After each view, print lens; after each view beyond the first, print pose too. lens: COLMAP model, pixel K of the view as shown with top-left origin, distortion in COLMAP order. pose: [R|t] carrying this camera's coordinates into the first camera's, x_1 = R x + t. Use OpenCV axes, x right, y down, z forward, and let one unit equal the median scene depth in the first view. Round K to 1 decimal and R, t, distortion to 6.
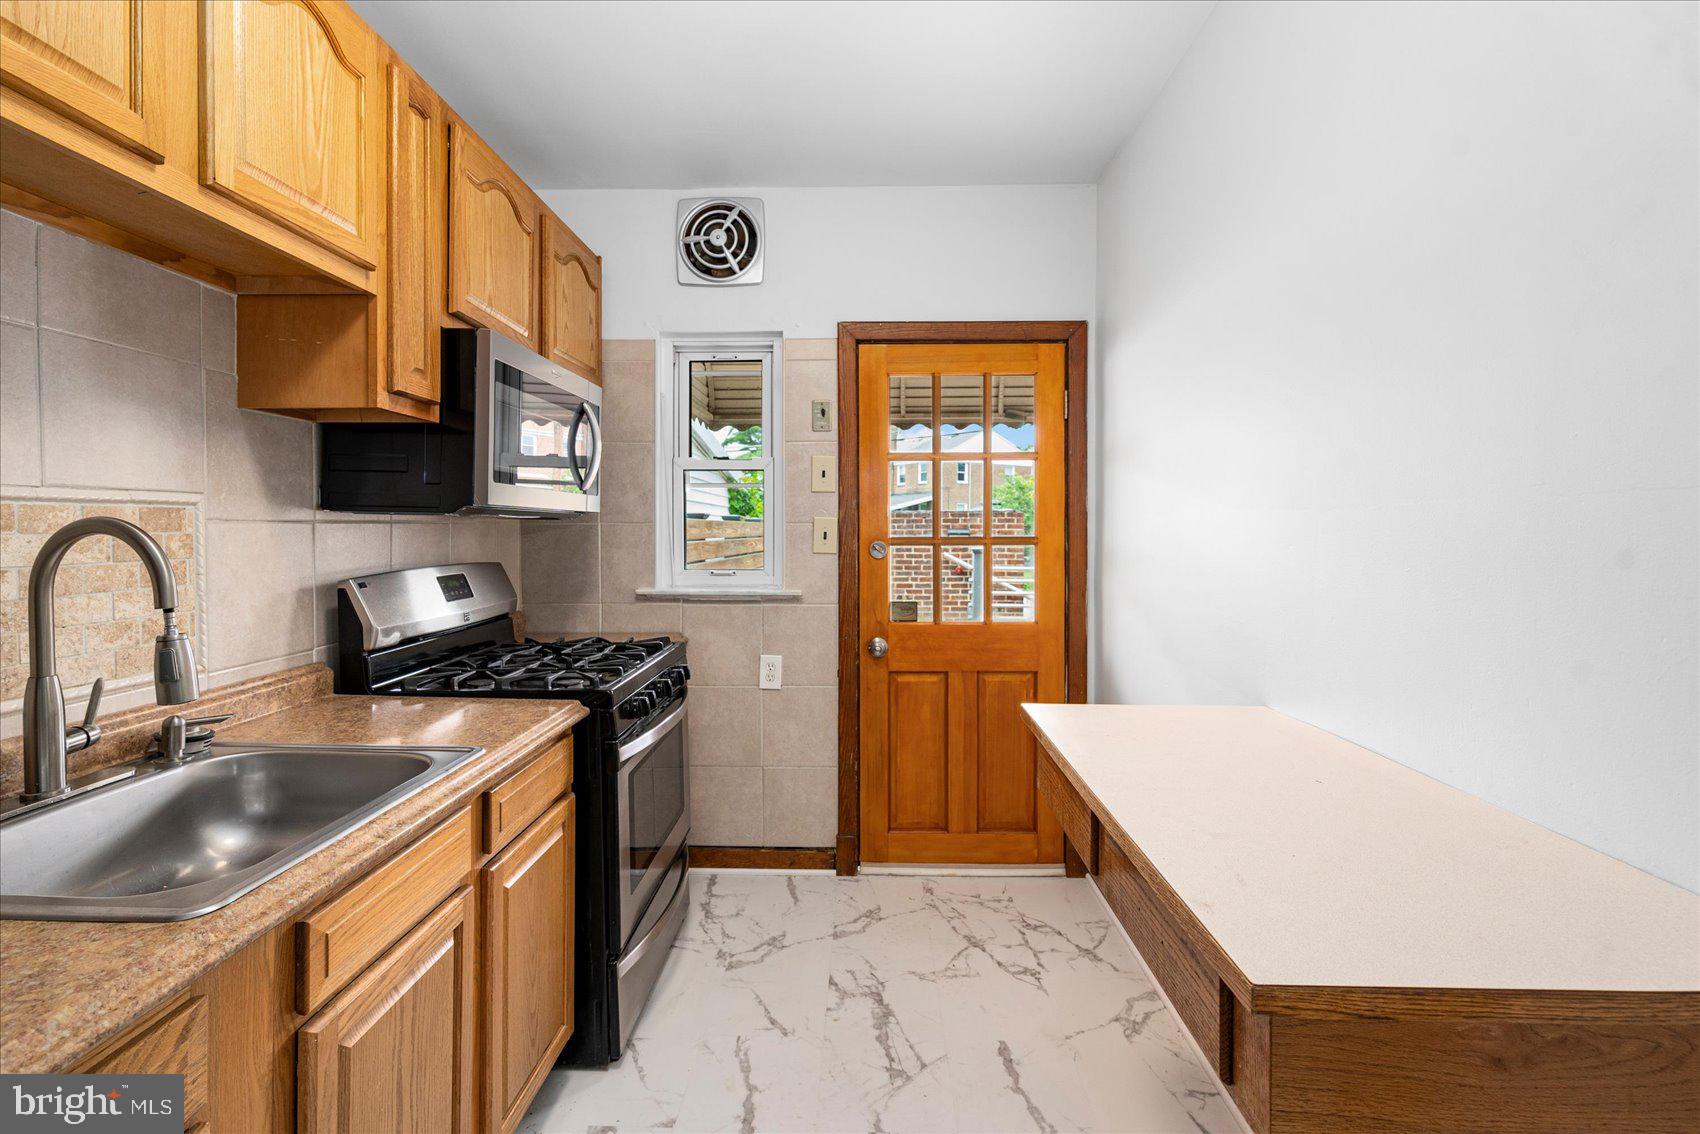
lens RADIAL K [[776.9, 0, 859.3], [0, 776.9, 532.0], [0, 0, 1]] dist [-0.012308, 0.003905]
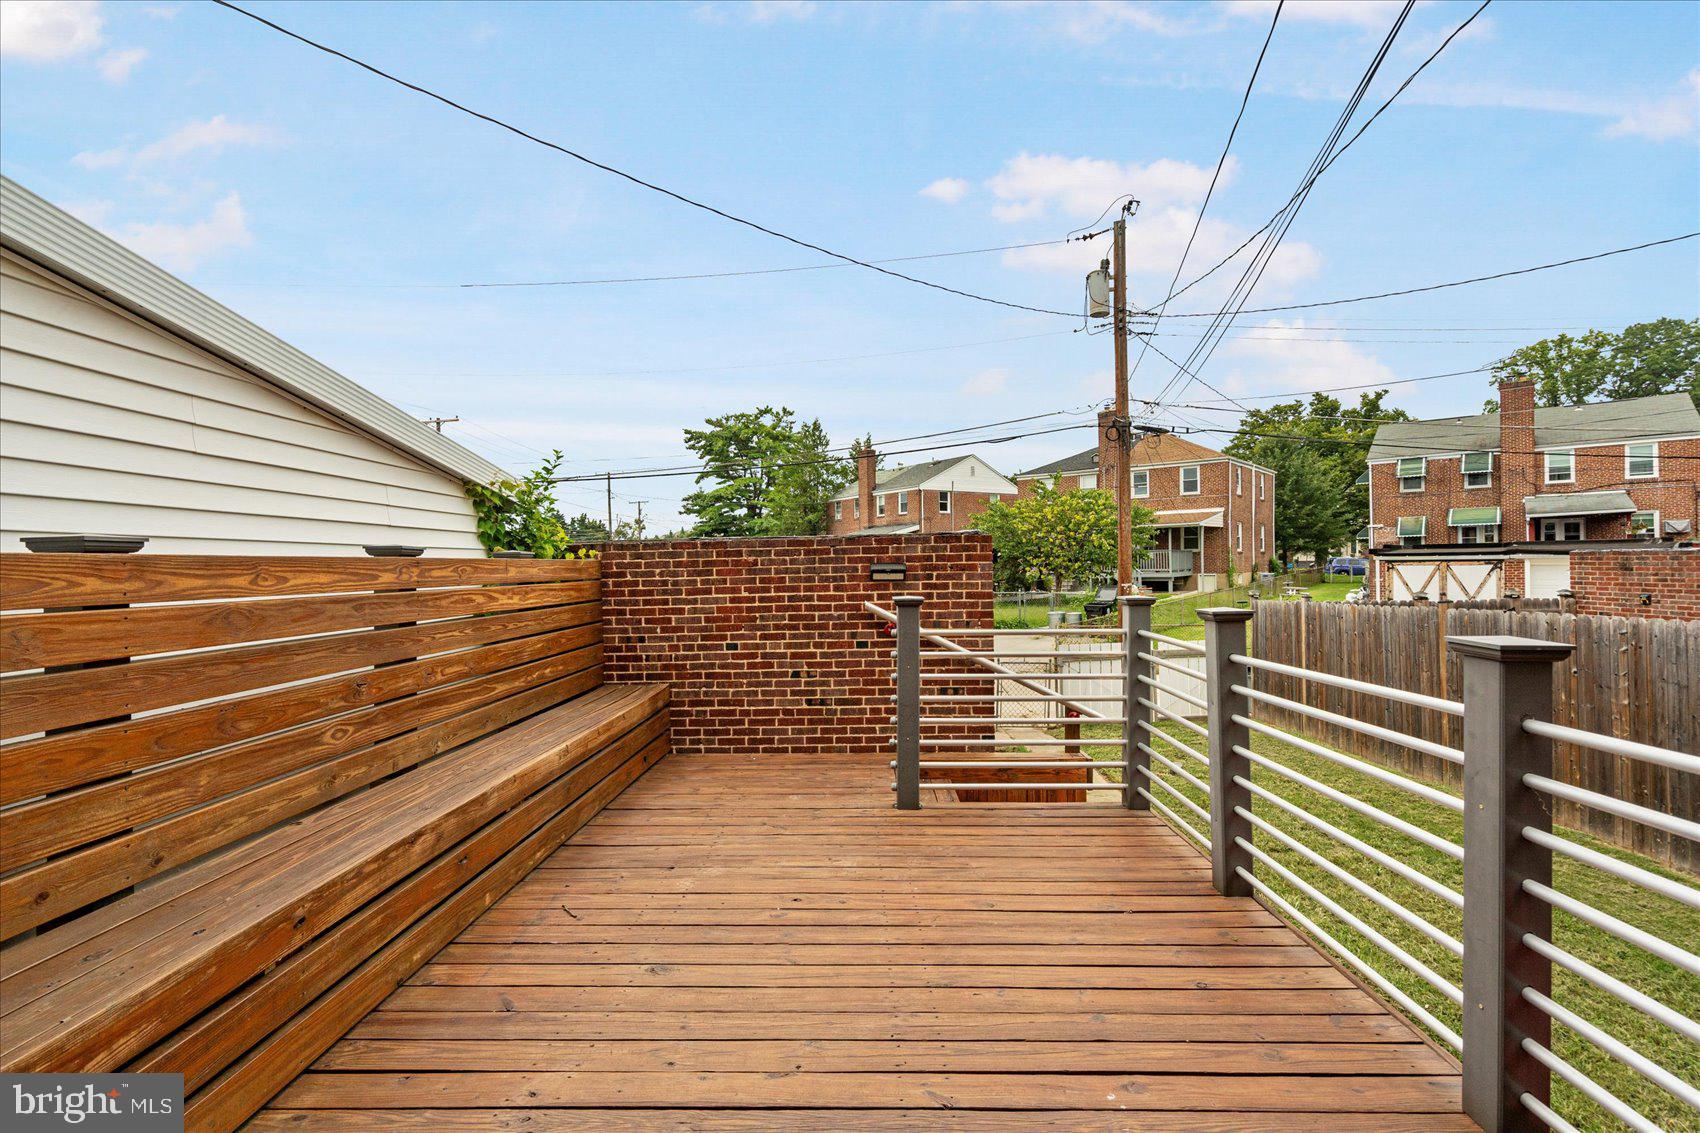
lens RADIAL K [[794.6, 0, 850.5], [0, 794.6, 577.1], [0, 0, 1]] dist [-0.018619, 0.002878]
pose [[0.999830, -0.017692, 0.005257, 0.346720], [0.017627, 0.999771, 0.012131, -0.003836], [-0.005471, -0.012036, 0.999913, 1.335489]]
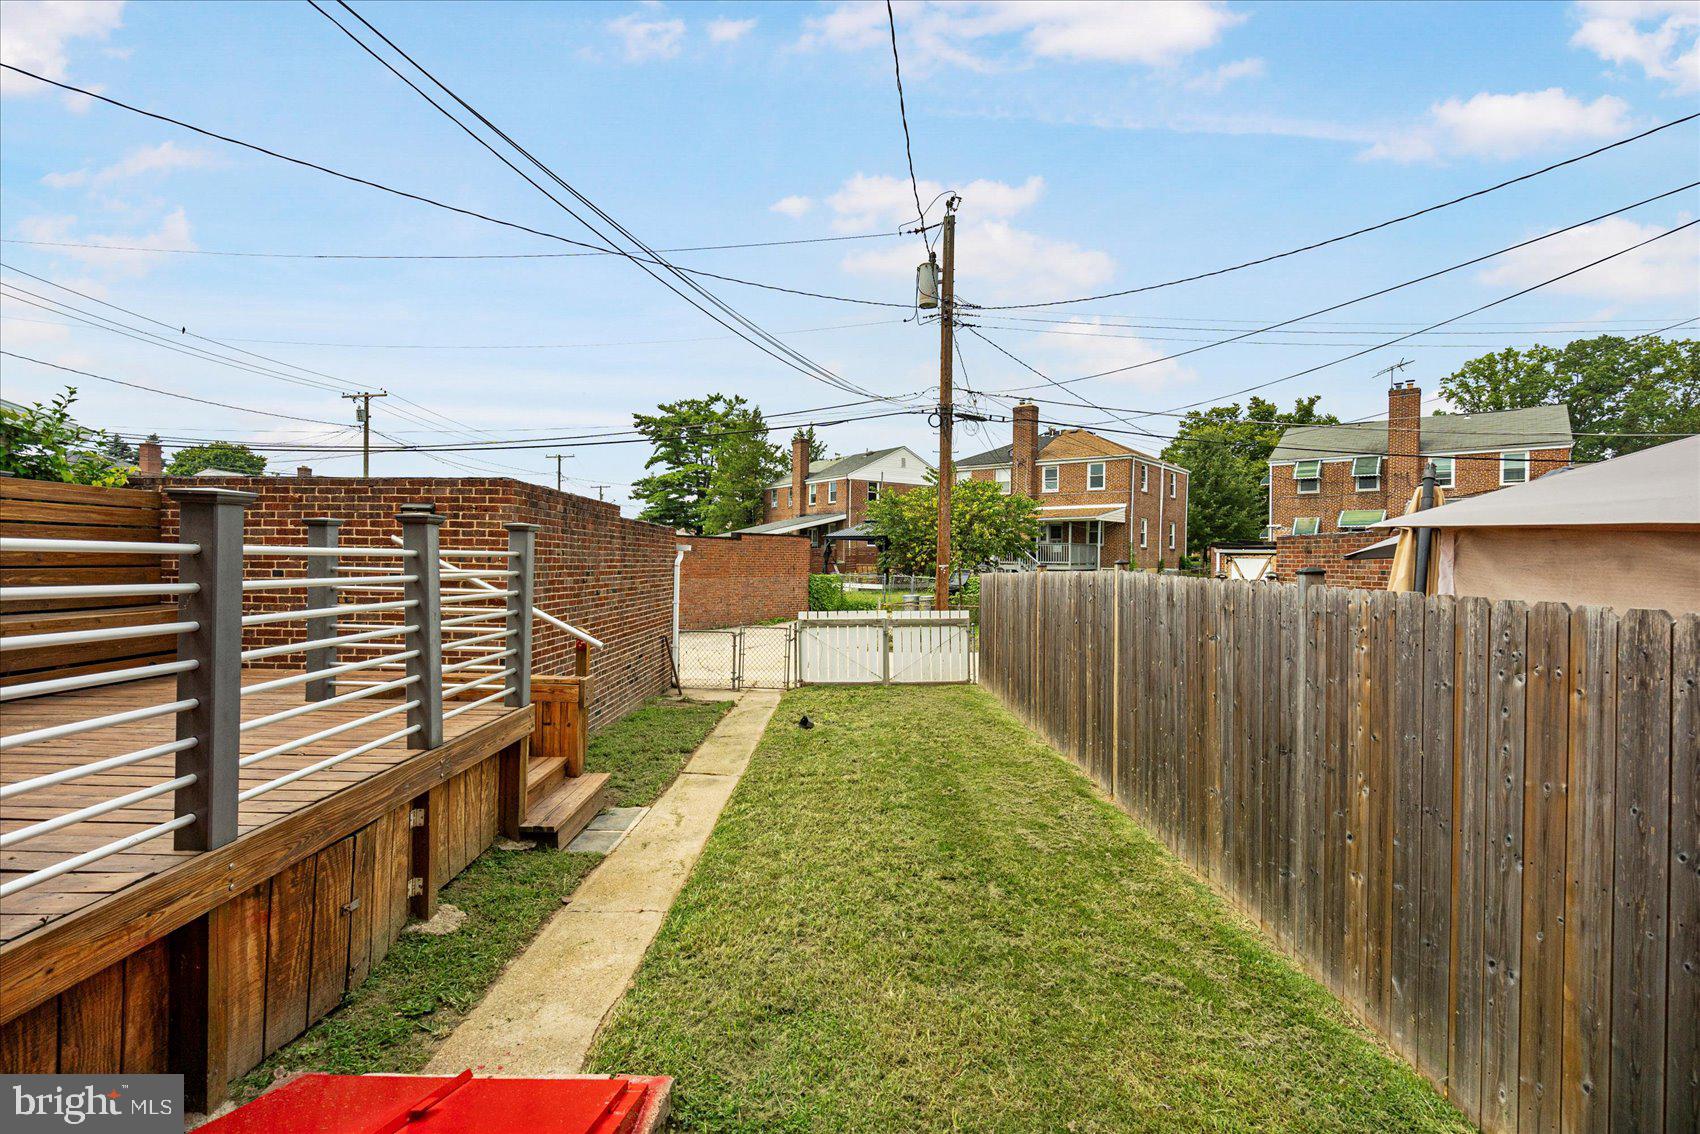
lens RADIAL K [[794.6, 0, 840.2], [0, 794.6, 568.1], [0, 0, 1]] dist [-0.018619, 0.002878]
pose [[0.999762, 0.011081, 0.018780, 1.803138], [-0.011265, 0.999889, 0.009754, 0.159120], [-0.018670, -0.009963, 0.999776, 1.043650]]
